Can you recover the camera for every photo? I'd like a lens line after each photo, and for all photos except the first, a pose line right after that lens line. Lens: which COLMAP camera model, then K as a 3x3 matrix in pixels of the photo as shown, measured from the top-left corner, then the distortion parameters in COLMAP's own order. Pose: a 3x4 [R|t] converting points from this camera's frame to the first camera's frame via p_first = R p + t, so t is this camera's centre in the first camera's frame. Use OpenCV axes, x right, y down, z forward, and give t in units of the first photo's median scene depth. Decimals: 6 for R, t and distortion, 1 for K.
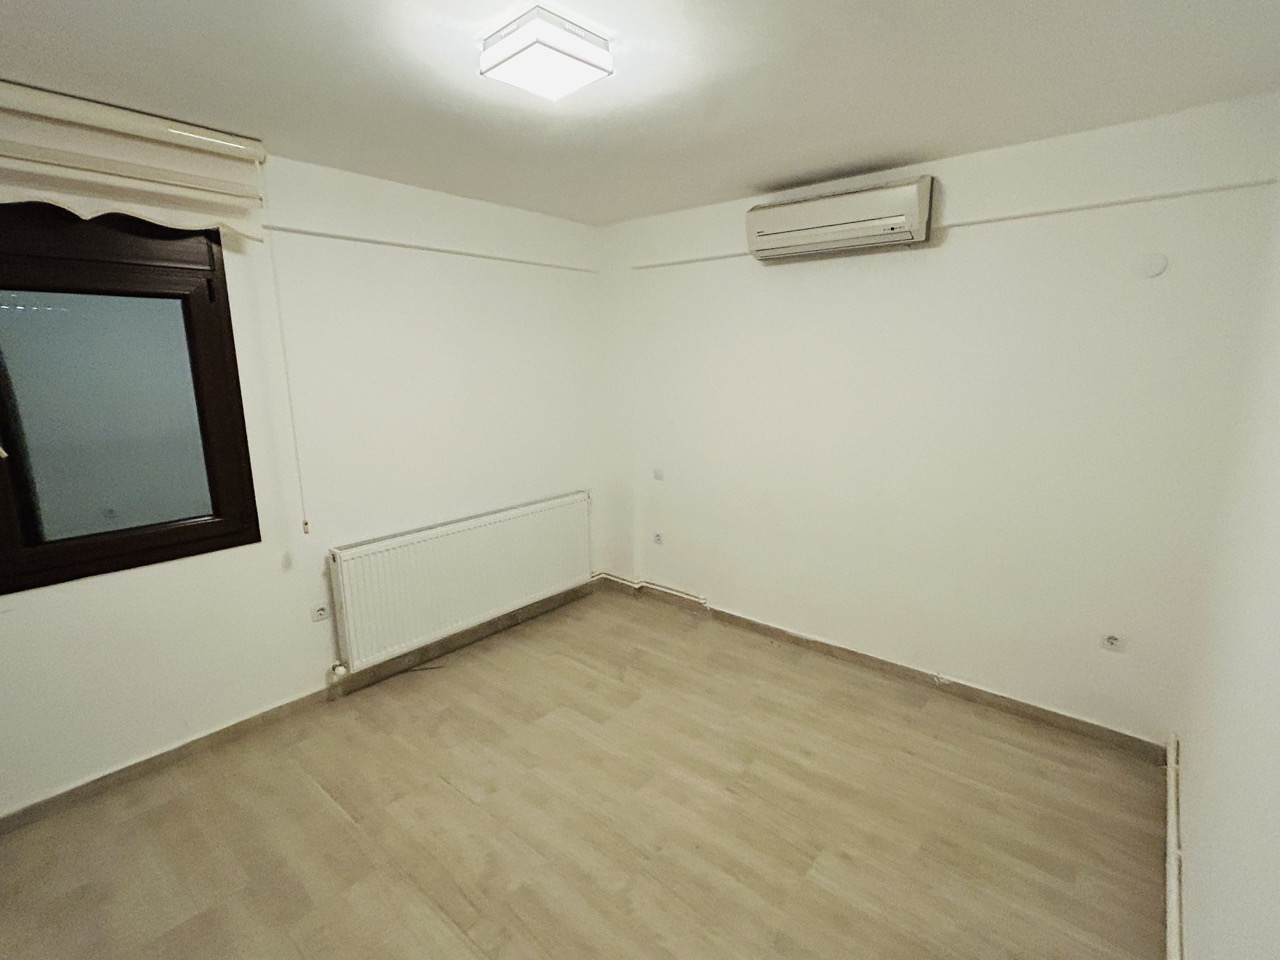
lens RADIAL K [[614.7, 0, 635.4], [0, 614.7, 478.8], [0, 0, 1]] dist [-0.002672, 0.002896]
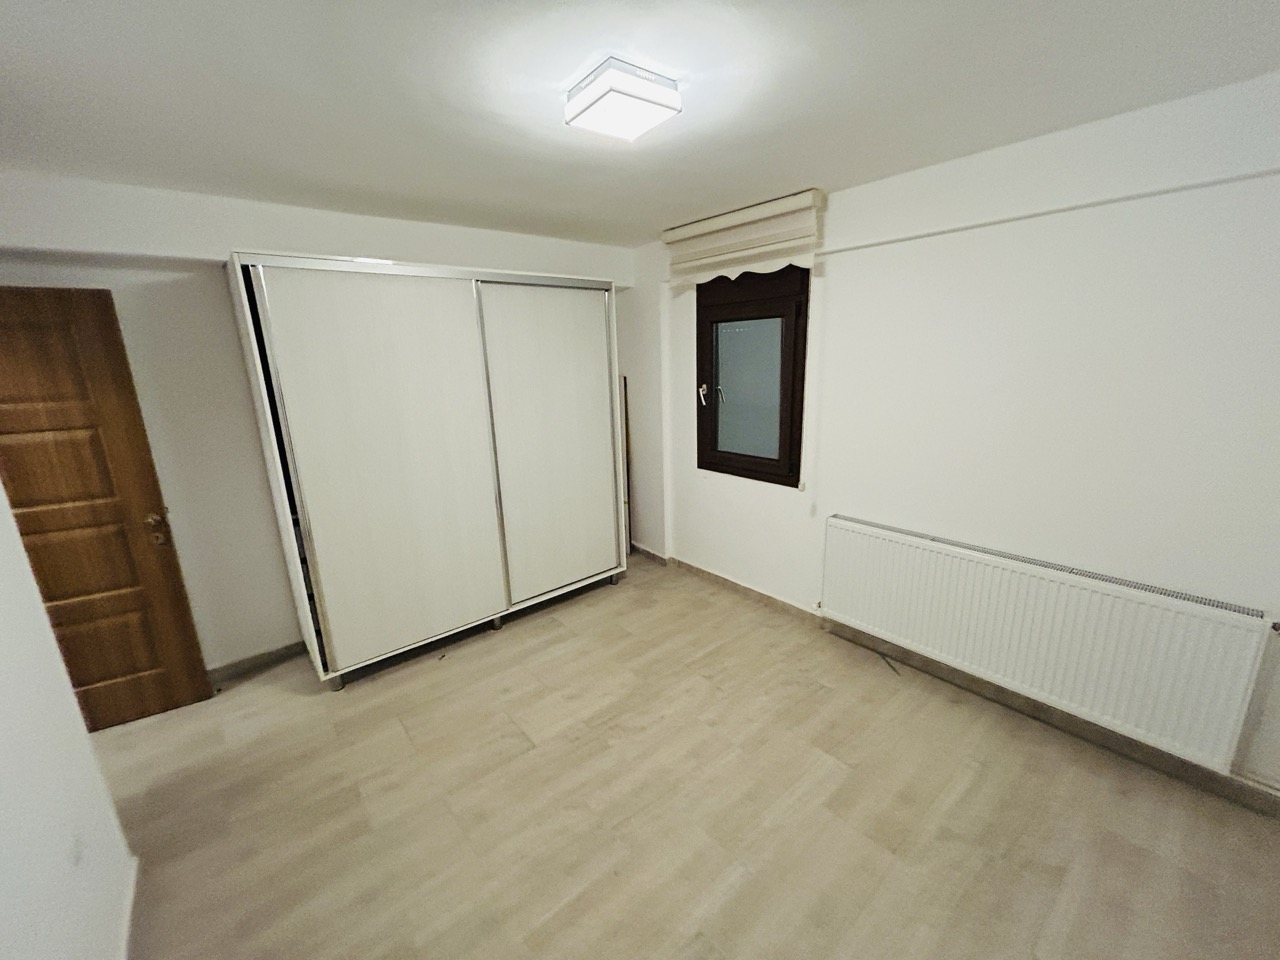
lens RADIAL K [[514.6, 0, 644.4], [0, 514.6, 477.6], [0, 0, 1]] dist [-0.001787, 0.001396]
pose [[-0.151625, 0.243530, -0.957968, 0.592157], [-0.166079, 0.949118, 0.267567, -0.185900], [0.974386, 0.199668, -0.103464, 0.817284]]
